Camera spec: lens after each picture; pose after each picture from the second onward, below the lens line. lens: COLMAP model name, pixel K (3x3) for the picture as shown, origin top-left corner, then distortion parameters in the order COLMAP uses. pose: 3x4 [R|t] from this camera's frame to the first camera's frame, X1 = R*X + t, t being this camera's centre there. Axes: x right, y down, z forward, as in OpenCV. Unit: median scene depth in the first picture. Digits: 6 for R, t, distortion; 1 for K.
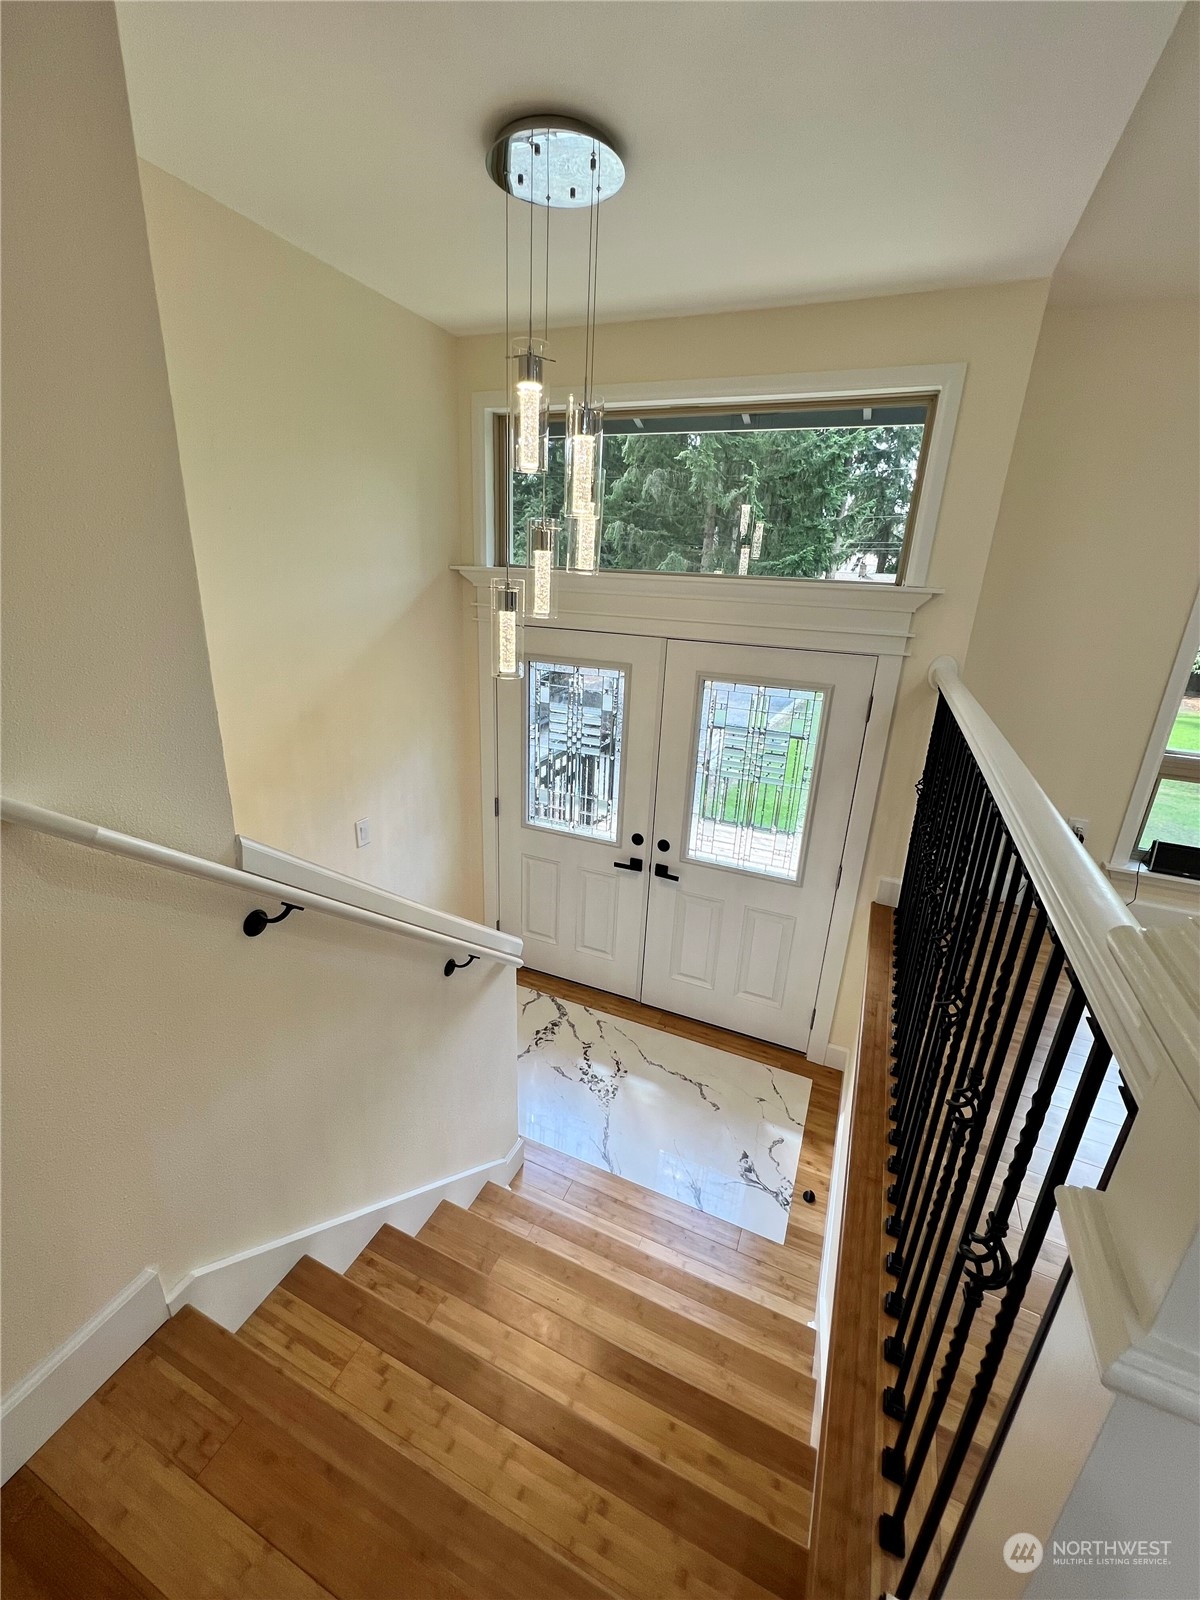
lens RADIAL K [[648.8, 0, 598.2], [0, 648.8, 801.1], [0, 0, 1]] dist [-0.003179, 0.001424]
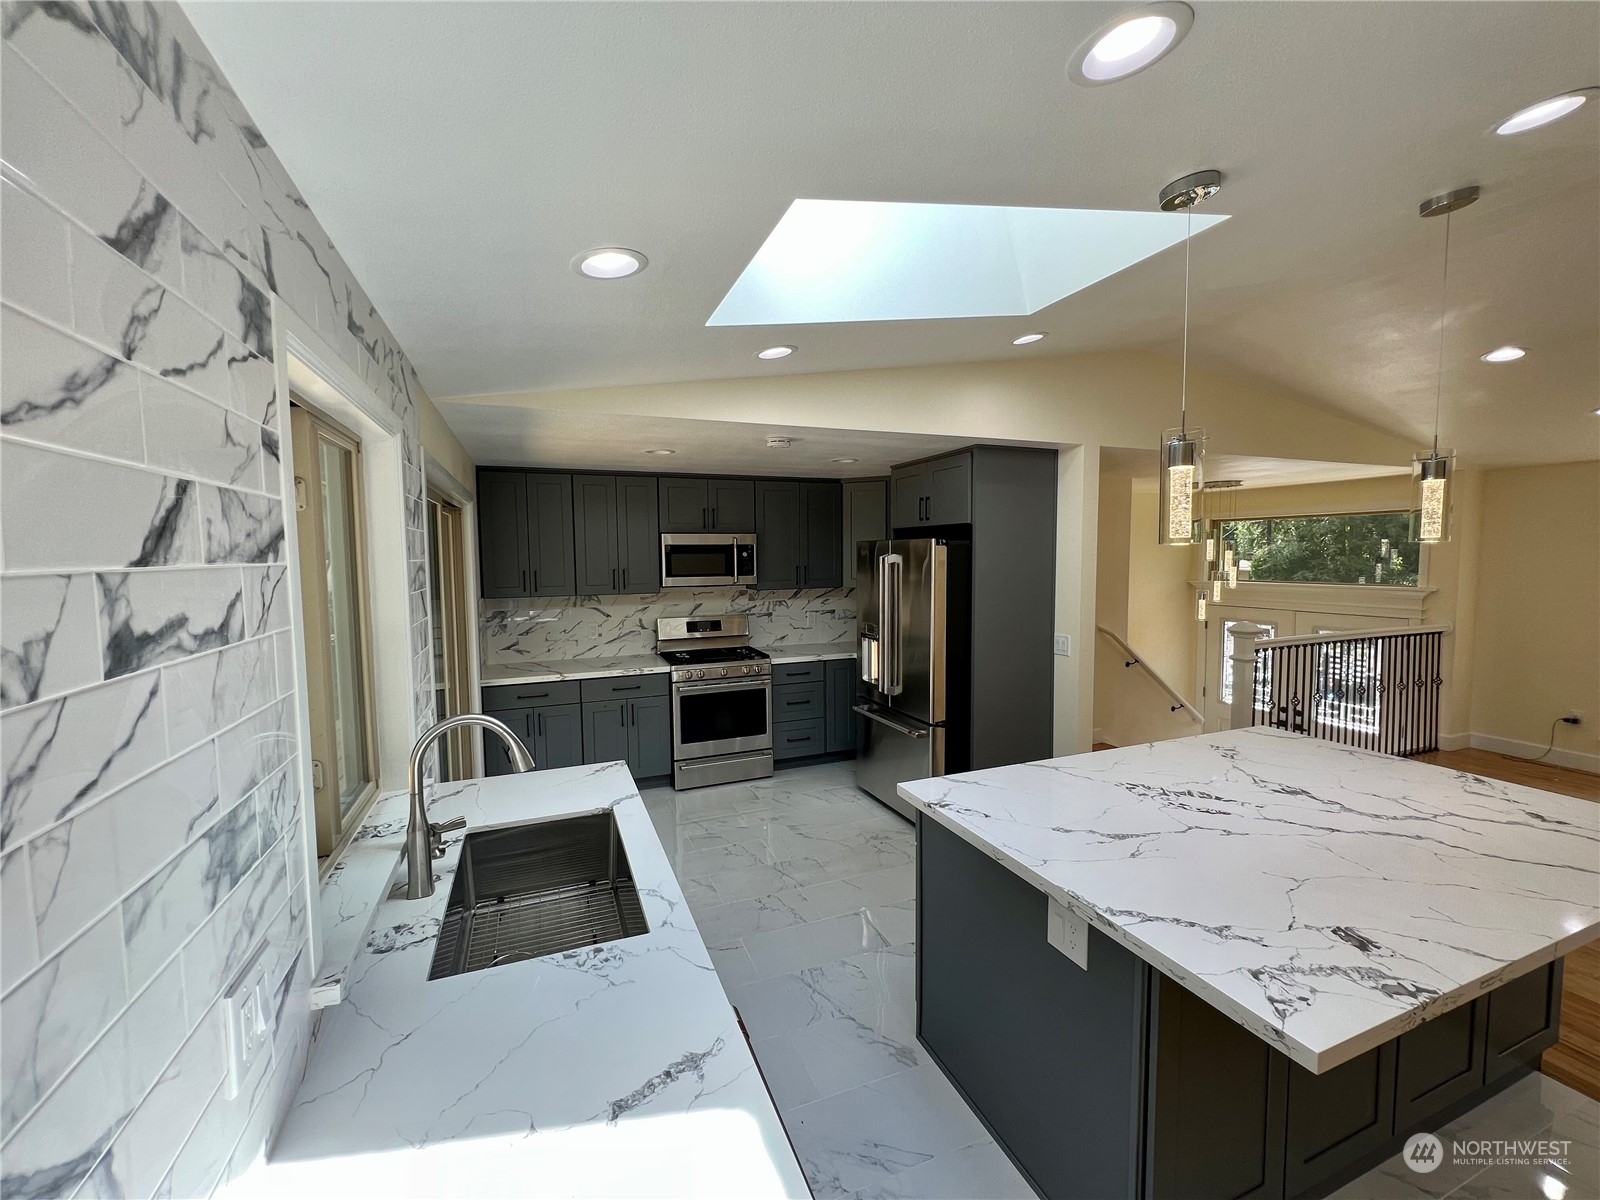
lens RADIAL K [[648.8, 0, 802.1], [0, 648.8, 590.4], [0, 0, 1]] dist [-0.003179, 0.001424]
pose [[0.722395, -0.008237, -0.691431, 0.487230], [-0.192710, 0.957914, -0.212751, 0.545889], [0.664084, 0.286936, 0.690405, -1.910777]]
